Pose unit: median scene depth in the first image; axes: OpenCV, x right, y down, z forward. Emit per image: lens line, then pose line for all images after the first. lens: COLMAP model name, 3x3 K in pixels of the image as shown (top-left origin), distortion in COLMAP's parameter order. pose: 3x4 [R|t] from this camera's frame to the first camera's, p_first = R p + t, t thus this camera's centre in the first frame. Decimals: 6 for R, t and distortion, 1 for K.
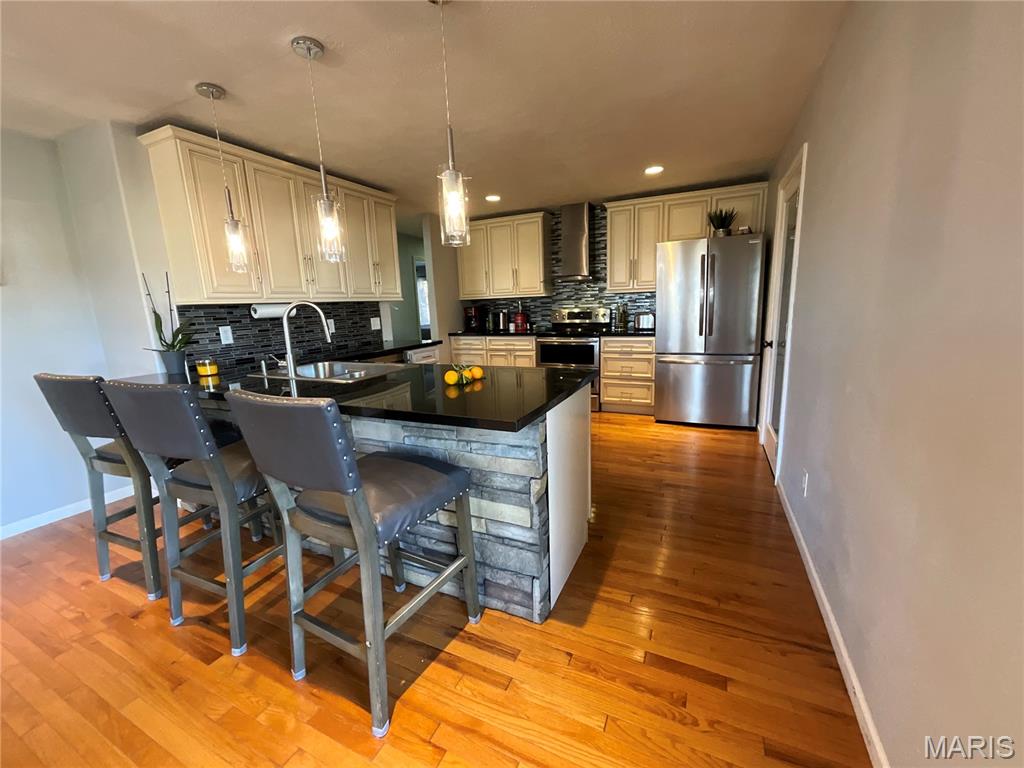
lens RADIAL K [[416.2, 0, 512.0], [0, 416.2, 384.0], [0, 0, 1]] dist [-0.000990, -0.000022]
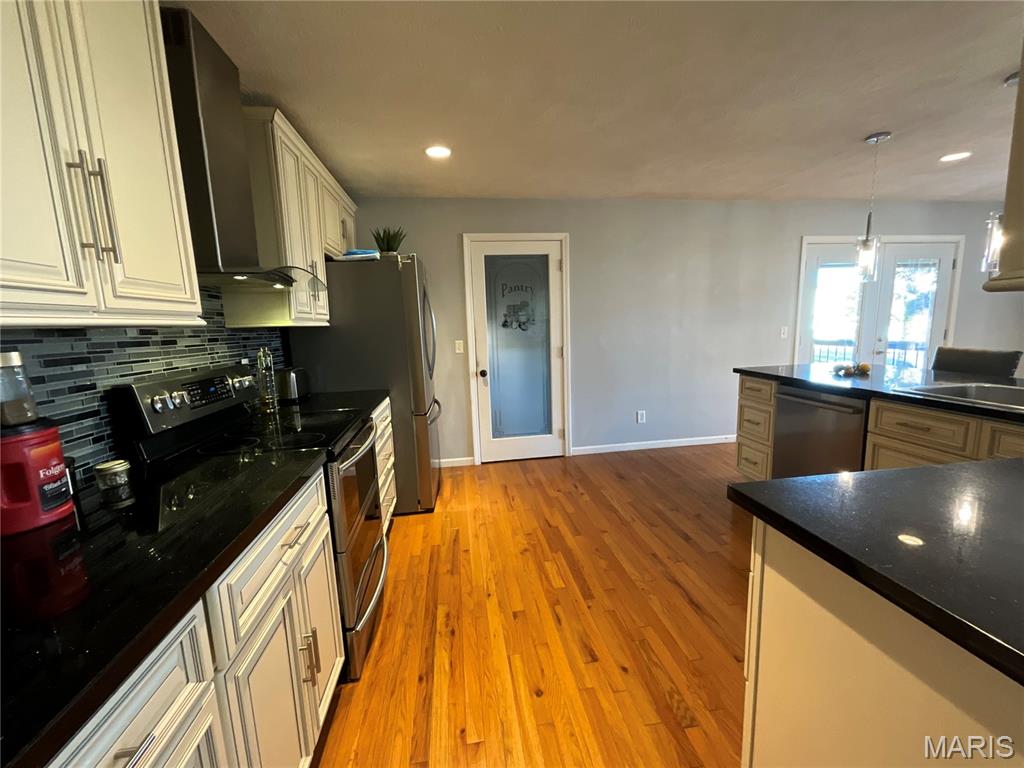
lens RADIAL K [[416.2, 0, 512.0], [0, 416.2, 384.0], [0, 0, 1]] dist [-0.000990, -0.000022]
pose [[-0.552867, -0.064026, 0.830806, -0.442730], [0.213406, 0.952911, 0.215449, -0.237190], [-0.805479, 0.296413, -0.513170, 1.285178]]
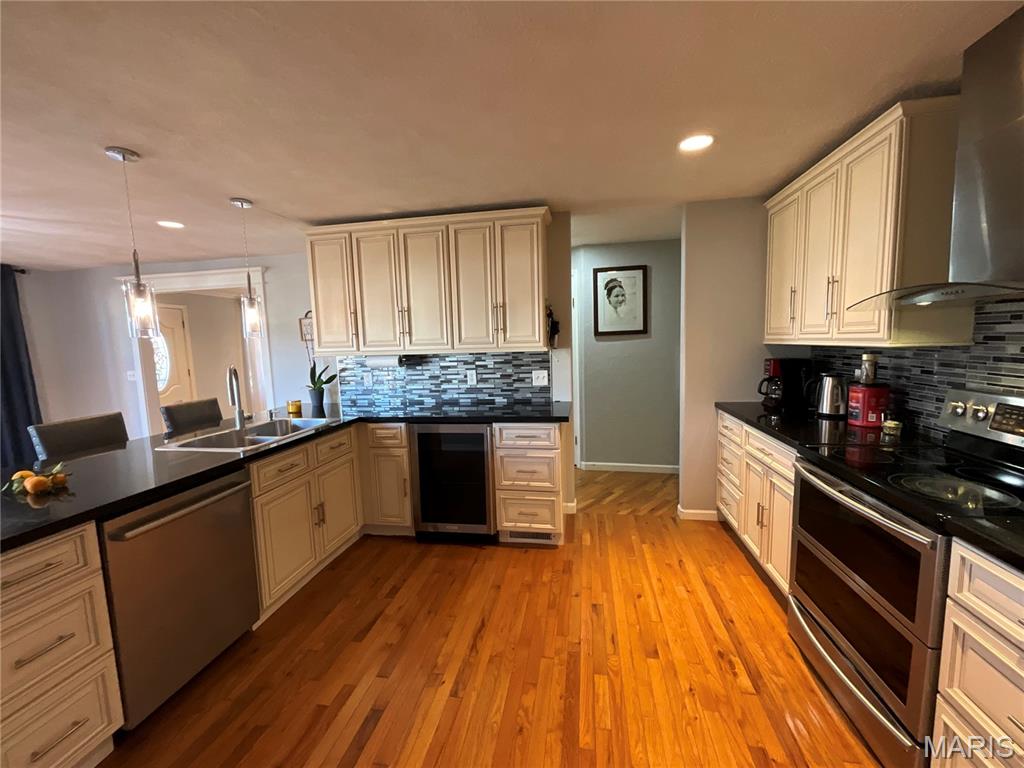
lens RADIAL K [[416.2, 0, 512.0], [0, 416.2, 384.0], [0, 0, 1]] dist [-0.000990, -0.000022]
pose [[0.269282, 0.130408, -0.954191, 0.391393], [-0.162947, 0.982674, 0.088316, -0.191668], [0.949176, 0.131700, 0.285866, 0.724289]]
